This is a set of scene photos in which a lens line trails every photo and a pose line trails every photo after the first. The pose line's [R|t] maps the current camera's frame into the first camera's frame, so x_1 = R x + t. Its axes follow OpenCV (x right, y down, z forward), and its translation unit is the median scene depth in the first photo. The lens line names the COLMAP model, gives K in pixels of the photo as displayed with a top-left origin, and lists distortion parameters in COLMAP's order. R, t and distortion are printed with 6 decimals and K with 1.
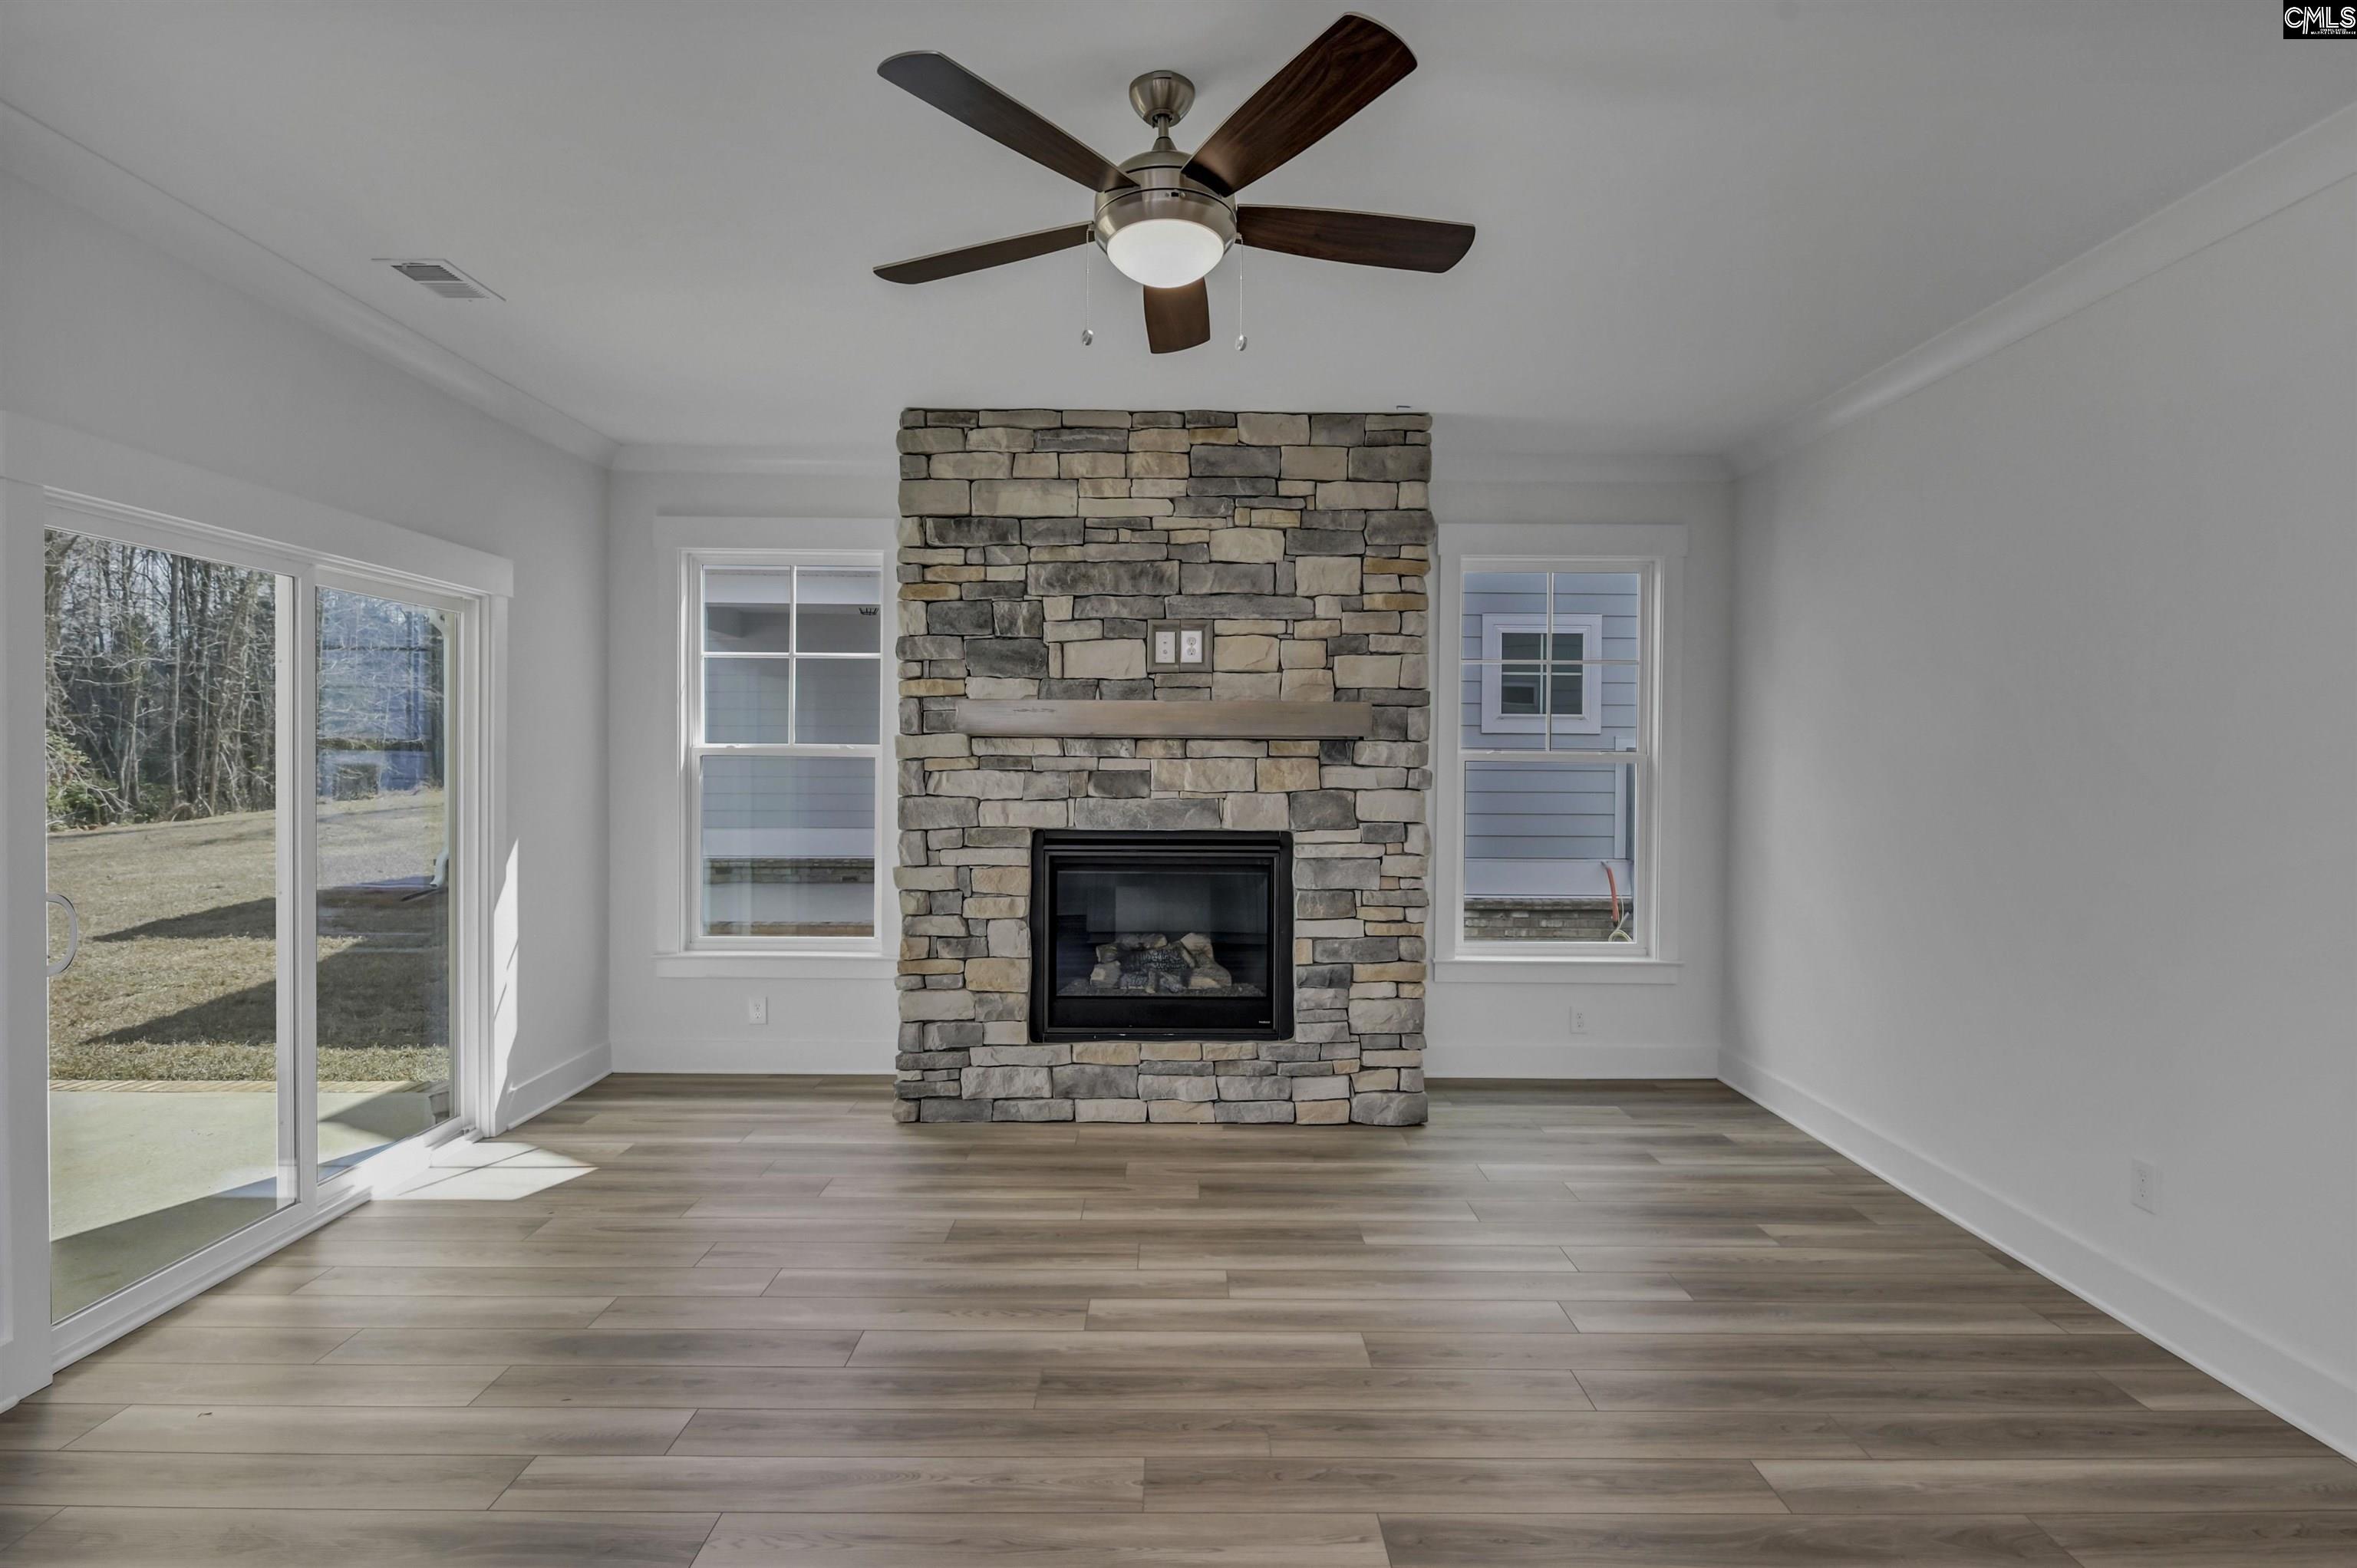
lens RADIAL K [[1224.1, 0, 1167.7], [0, 1224.1, 781.2], [0, 0, 1]] dist [0.003131, -0.003489]
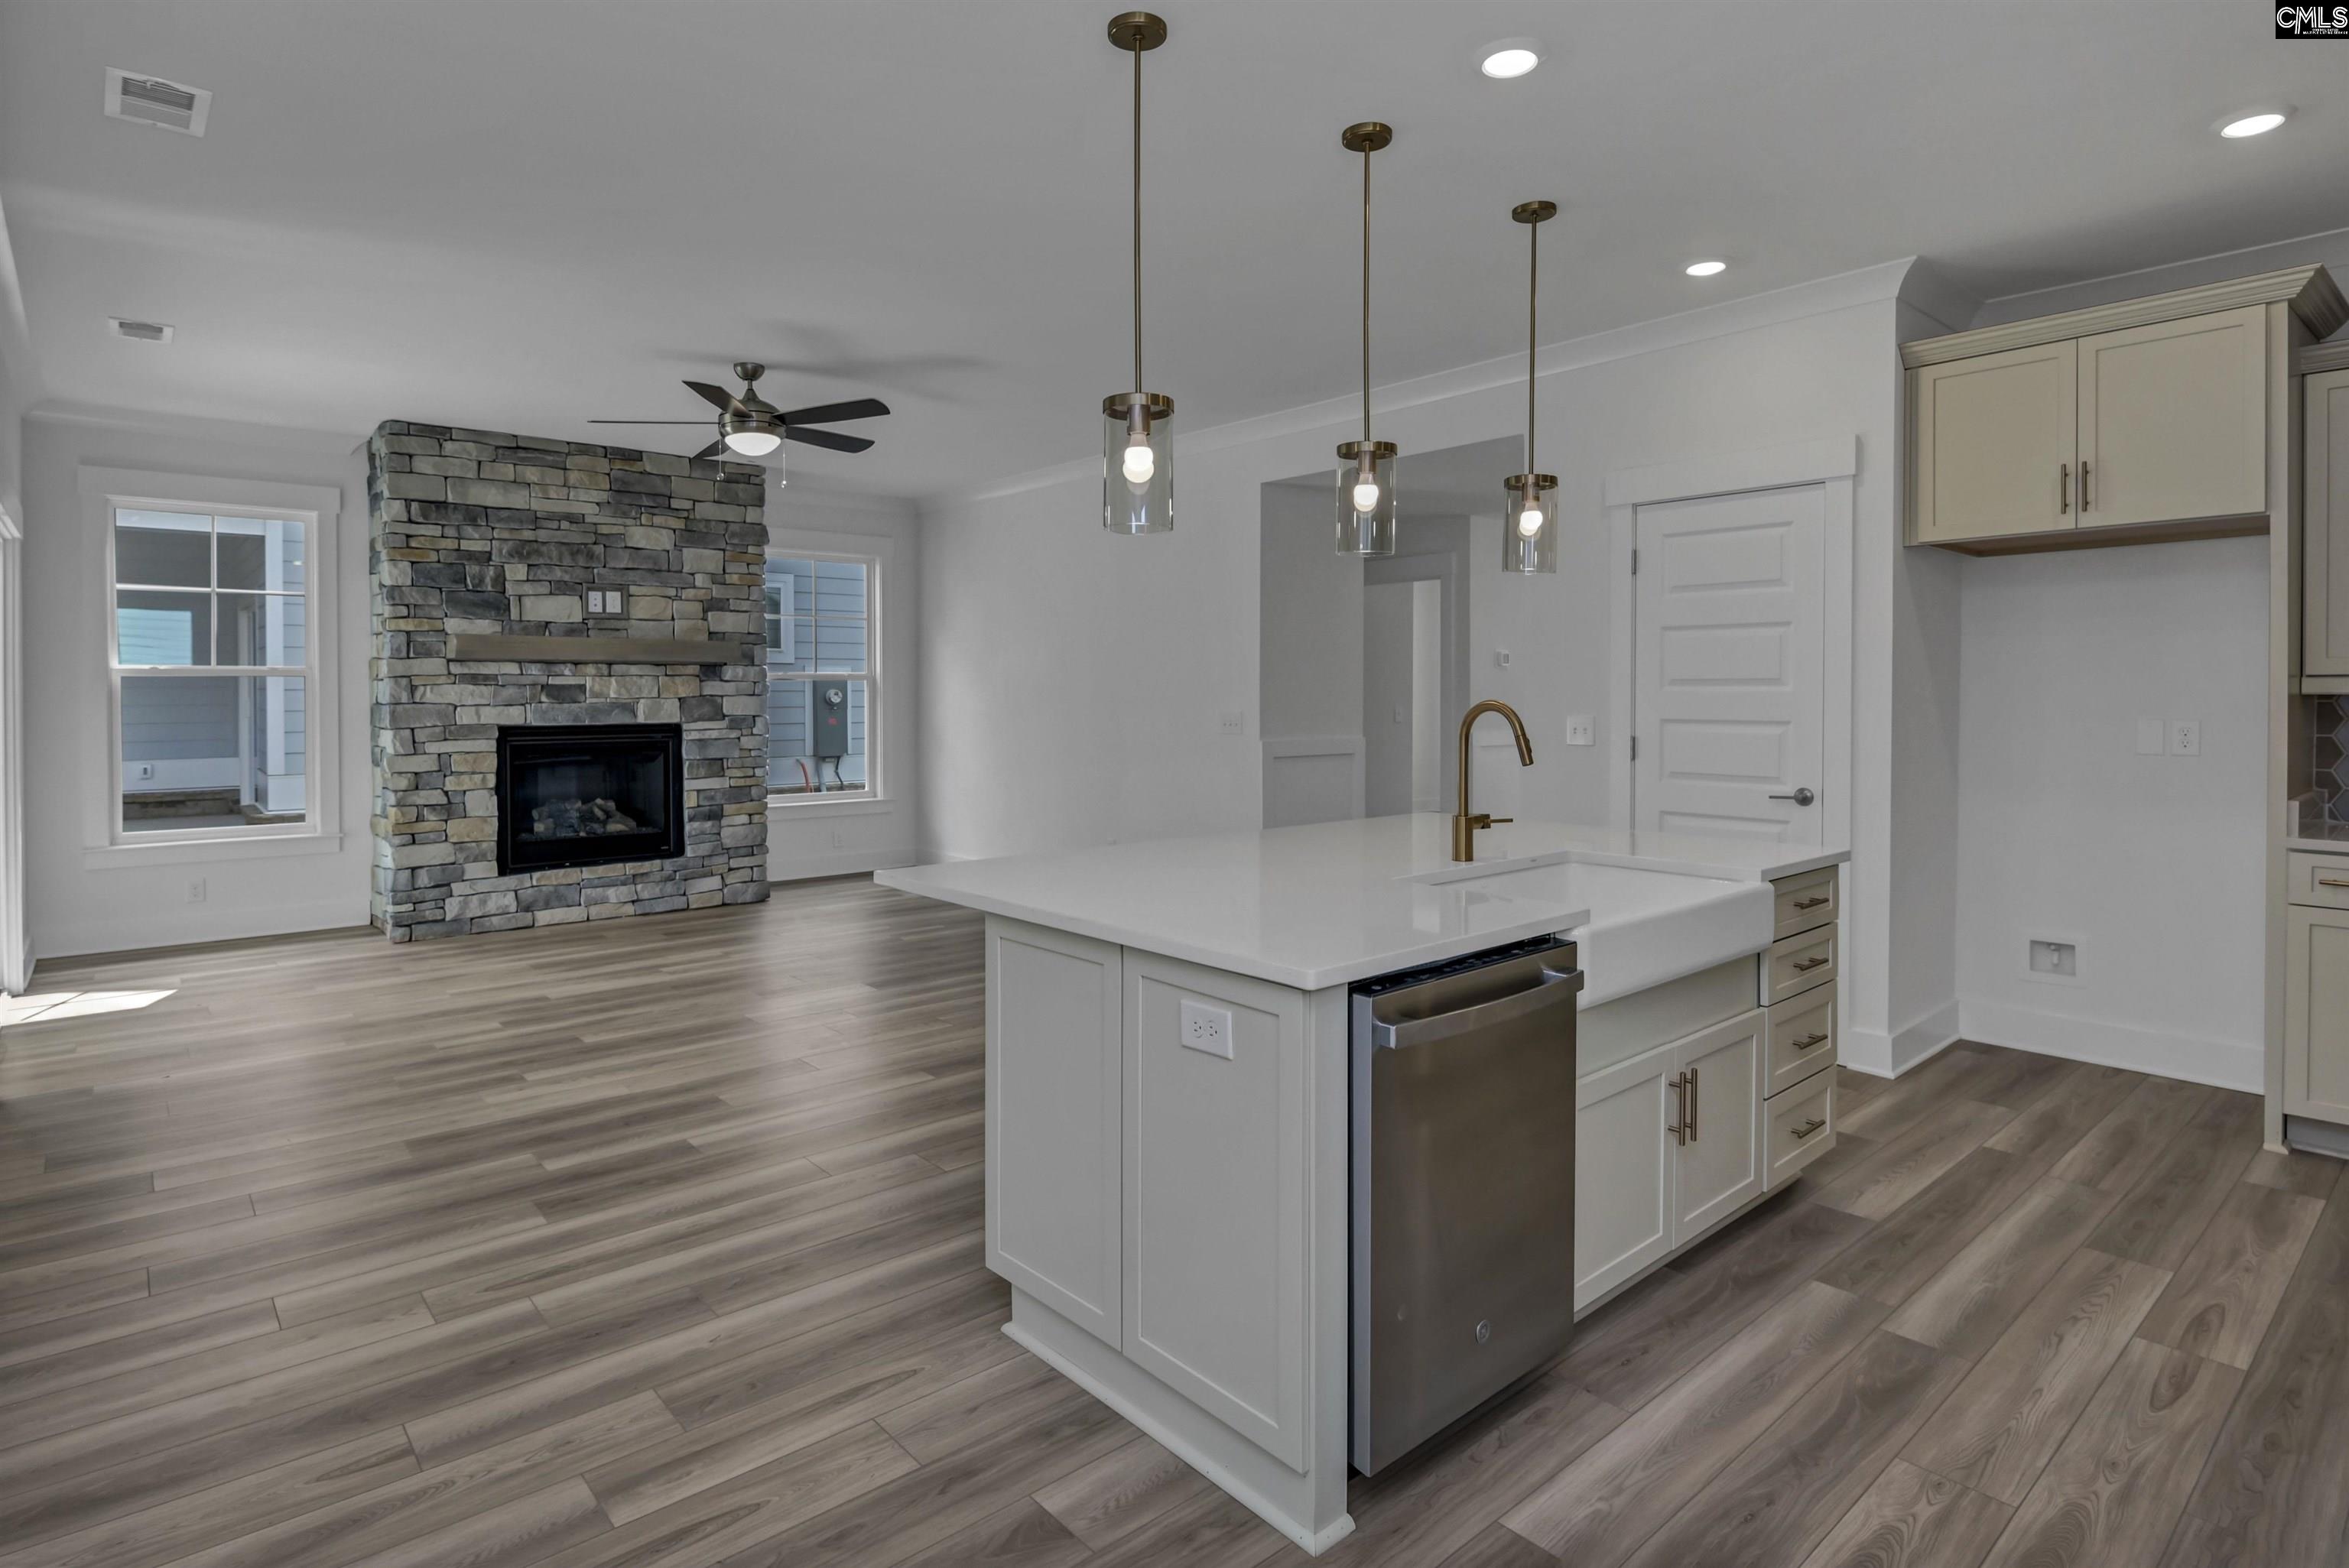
lens RADIAL K [[1219.9, 0, 1126.7], [0, 1219.9, 714.9], [0, 0, 1]] dist [0.003131, -0.003489]
pose [[0.777448, -0.019188, 0.628654, -0.438393], [0.017614, 0.999807, 0.008734, 0.027324], [-0.628700, 0.004282, 0.777636, -0.571739]]
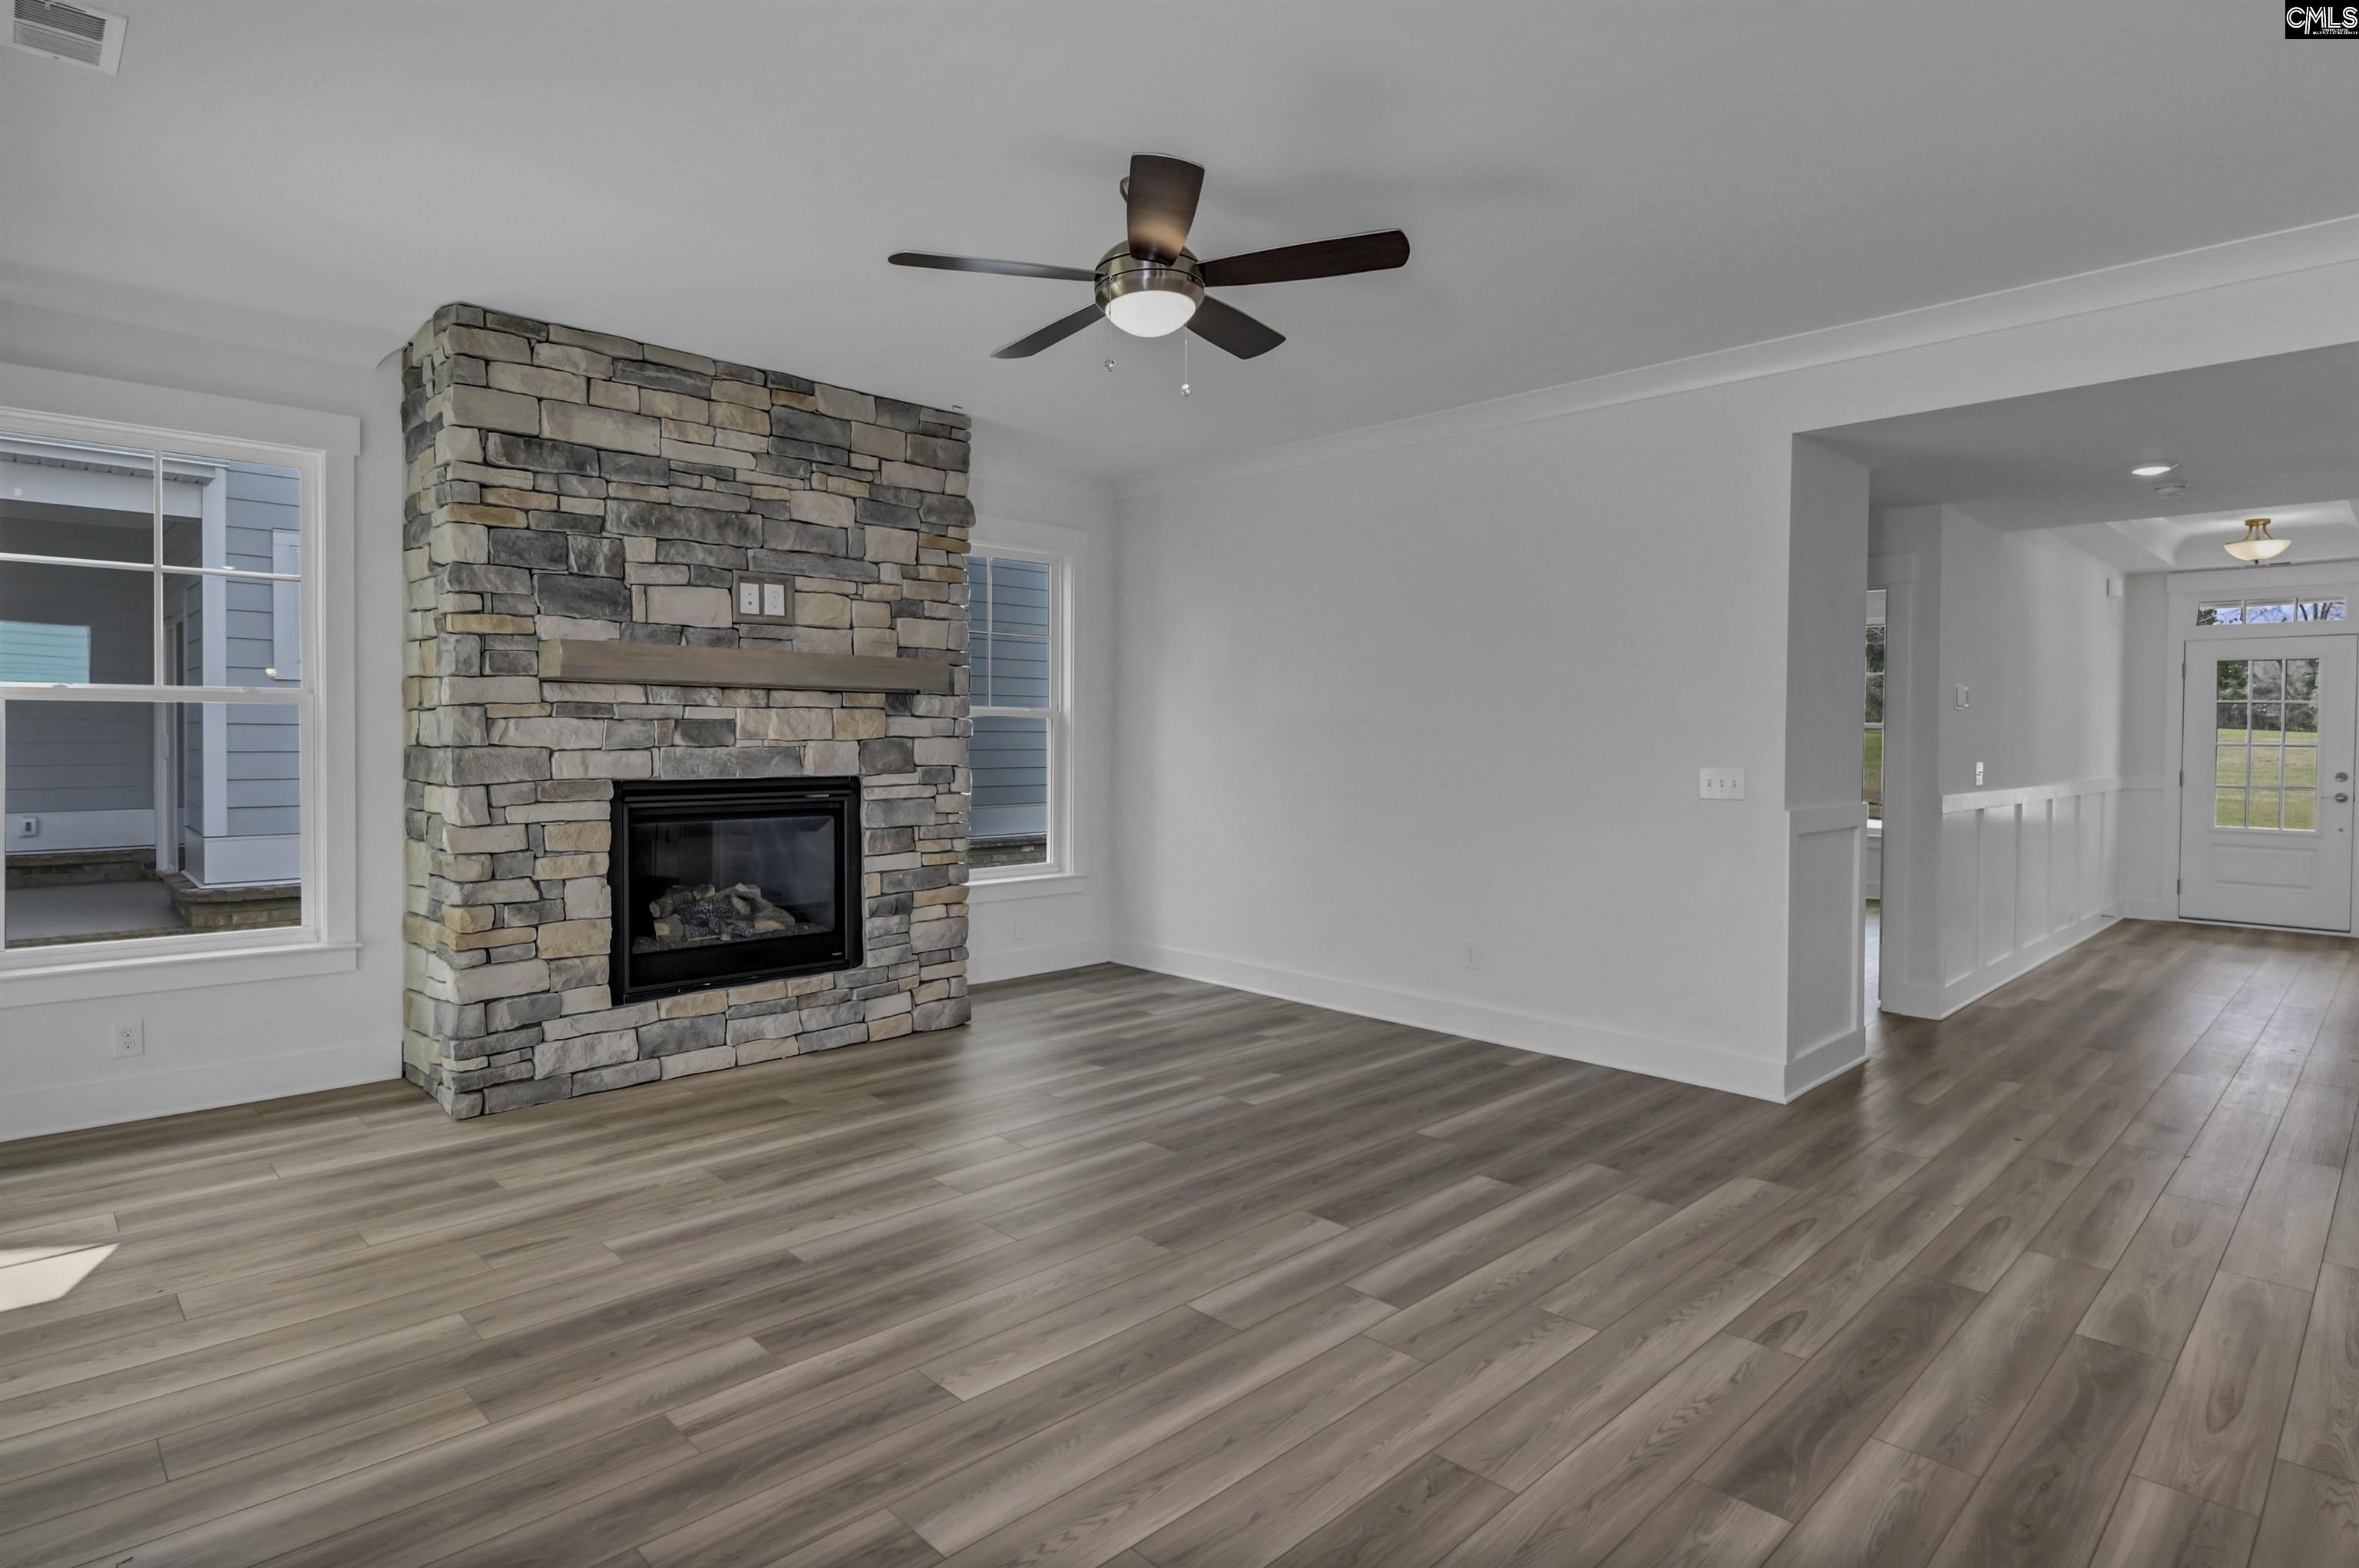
lens RADIAL K [[1225.2, 0, 1172.2], [0, 1225.2, 762.0], [0, 0, 1]] dist [0.003131, -0.003489]
pose [[0.725750, -0.016520, 0.687760, -0.451078], [0.010117, 0.999860, 0.013342, 0.016798], [-0.687884, -0.002725, 0.725816, 0.015455]]
